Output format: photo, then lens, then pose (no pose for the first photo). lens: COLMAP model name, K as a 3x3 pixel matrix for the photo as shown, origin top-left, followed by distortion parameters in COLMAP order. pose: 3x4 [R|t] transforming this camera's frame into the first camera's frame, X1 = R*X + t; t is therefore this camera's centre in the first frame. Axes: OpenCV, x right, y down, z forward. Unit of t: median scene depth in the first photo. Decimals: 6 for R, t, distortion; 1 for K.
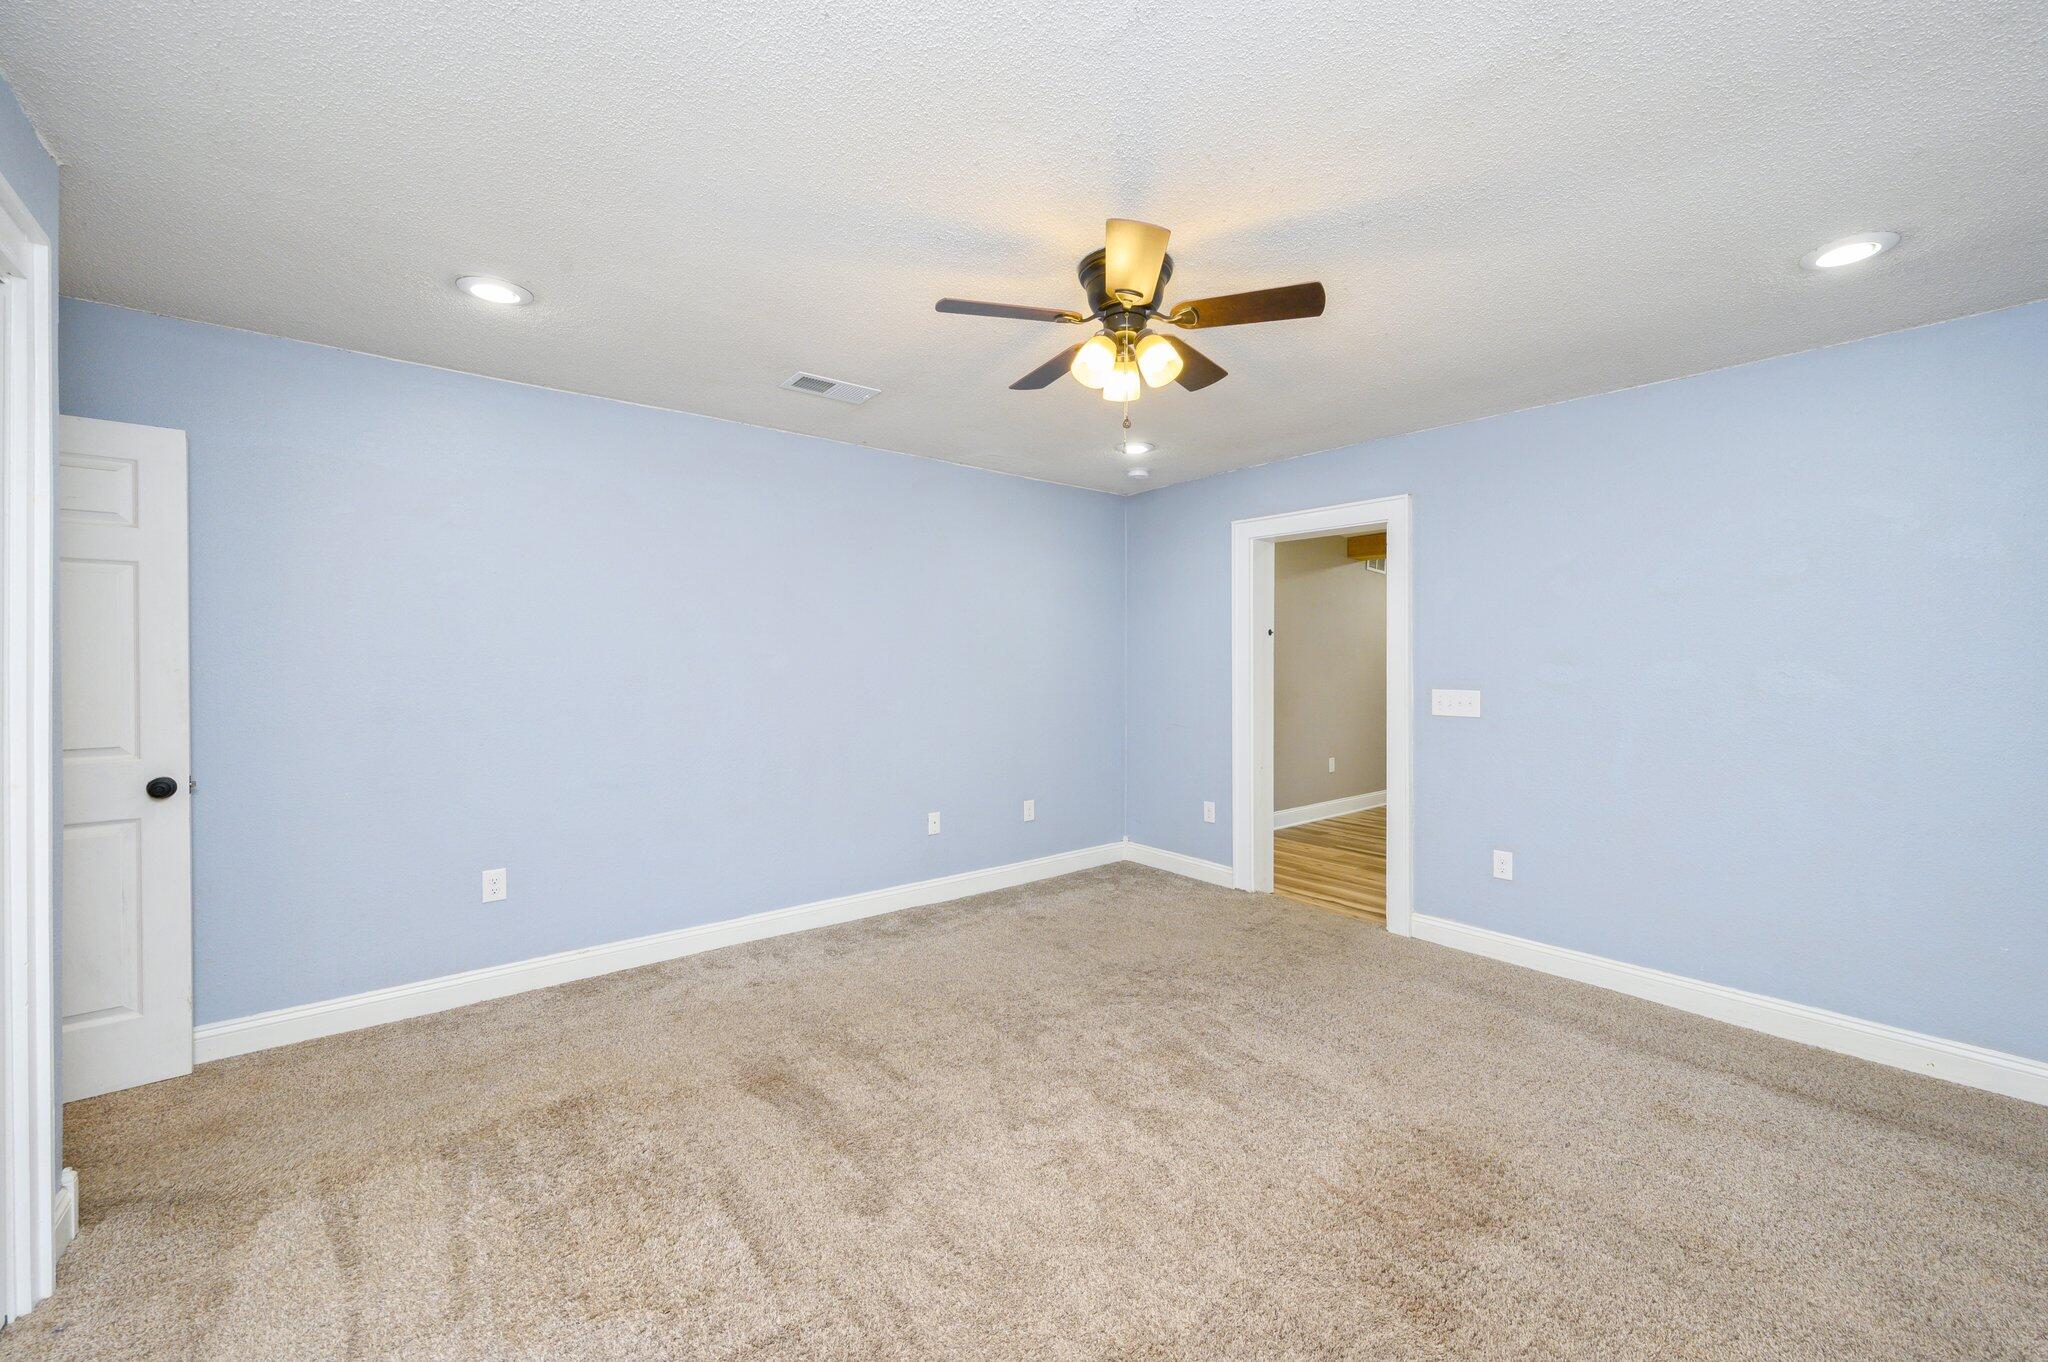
lens RADIAL K [[802.4, 0, 1024.0], [0, 802.4, 681.0], [0, 0, 1]] dist [-0.000236, 0.000052]
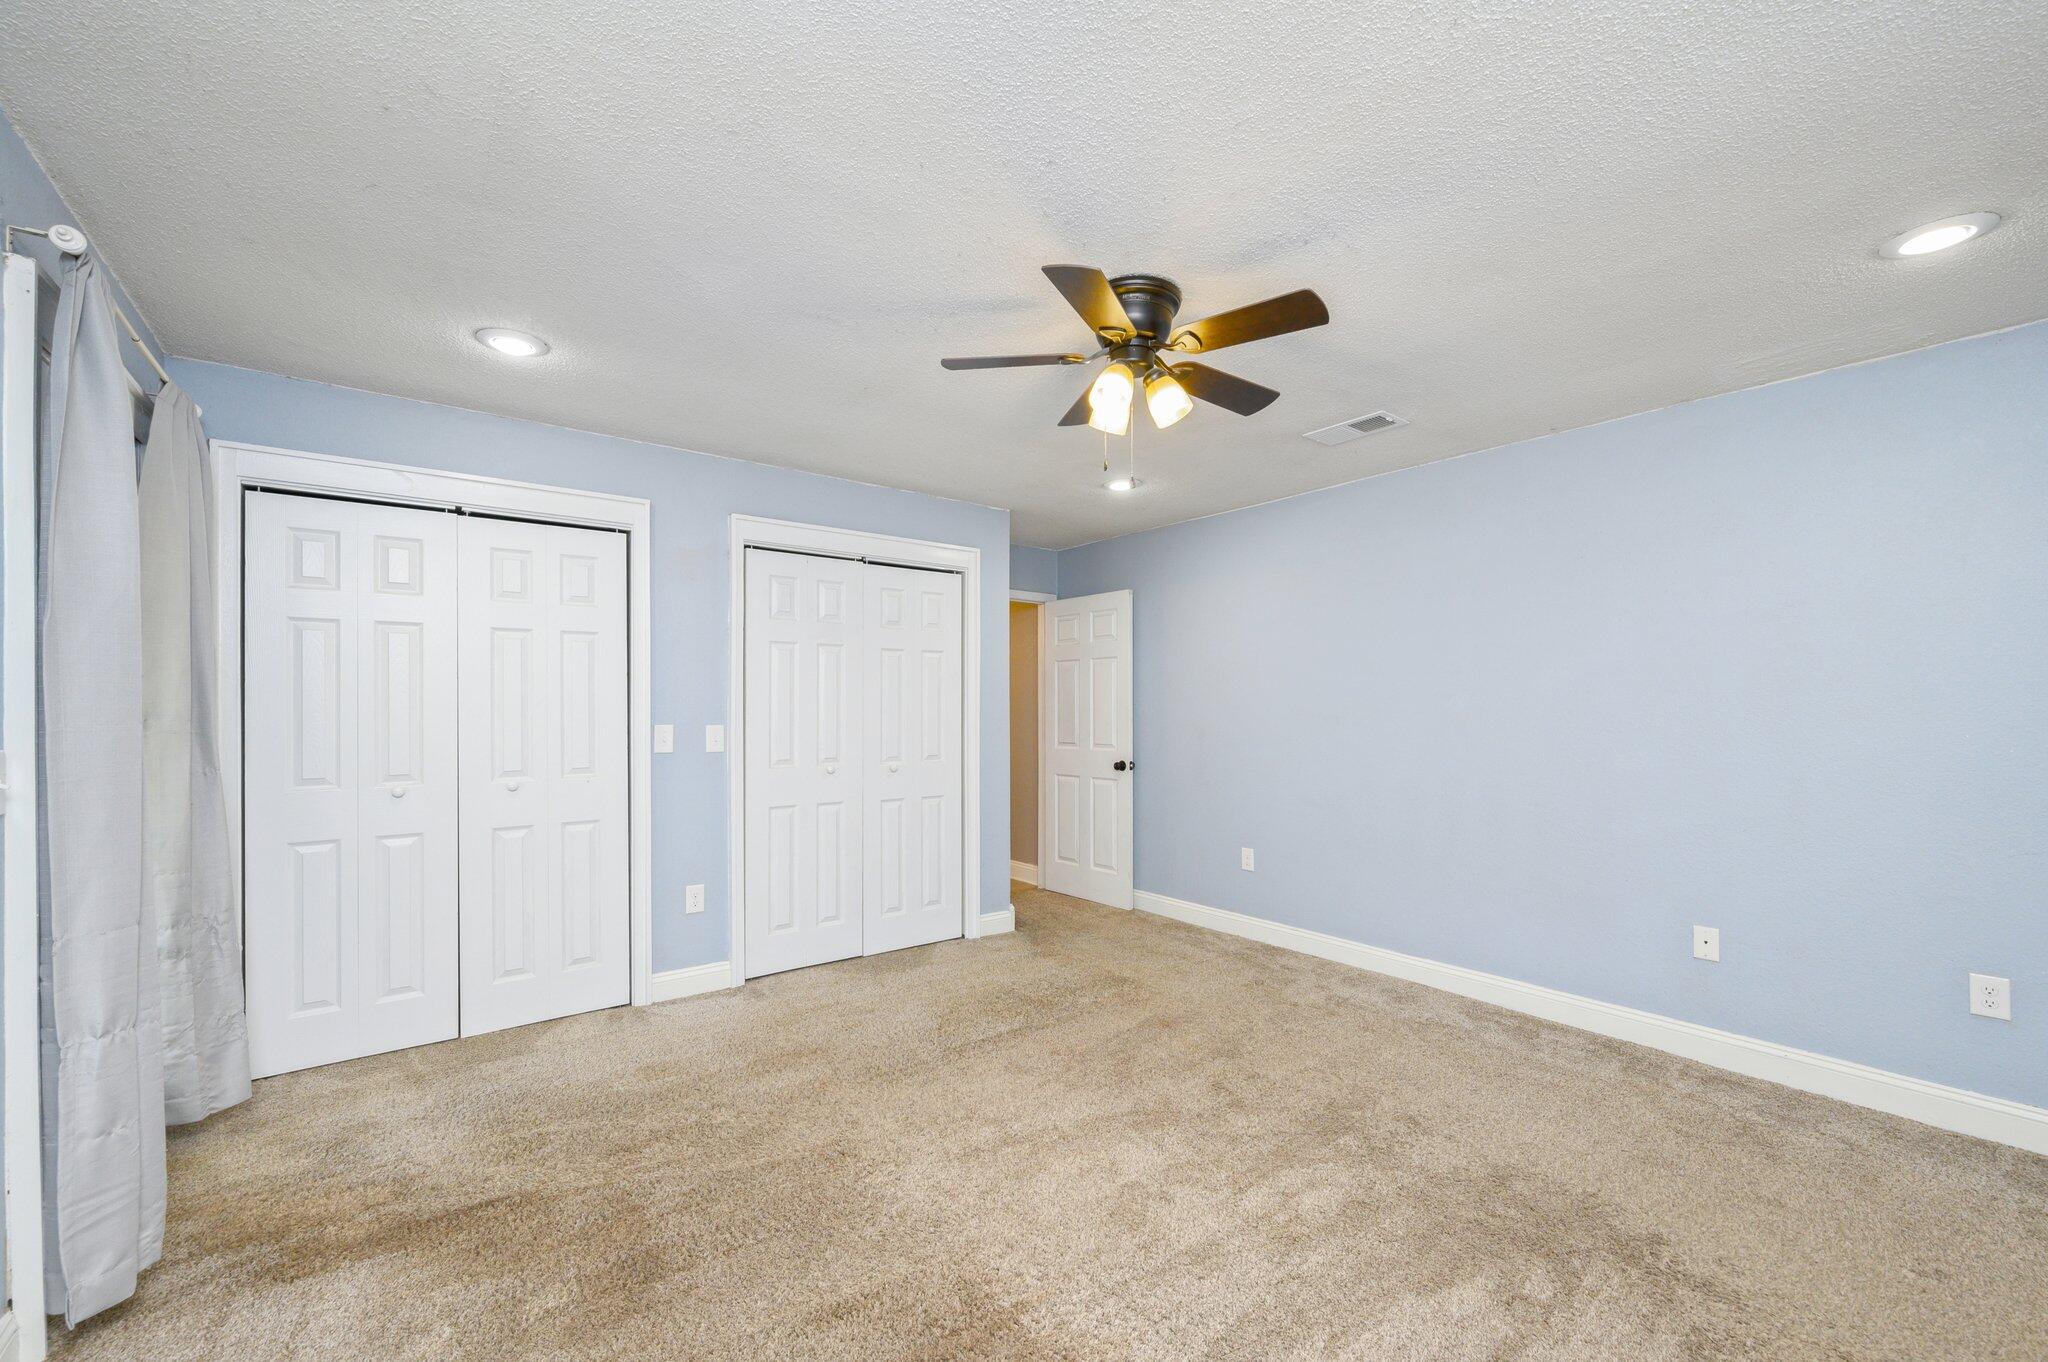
lens RADIAL K [[849.2, 0, 1042.8], [0, 849.2, 703.8], [0, 0, 1]] dist [-0.000701, -0.000028]
pose [[-0.029020, -0.004047, -0.999571, 1.017046], [-0.017197, 0.999846, -0.003549, -0.012848], [0.999431, 0.017086, -0.029085, 0.791749]]
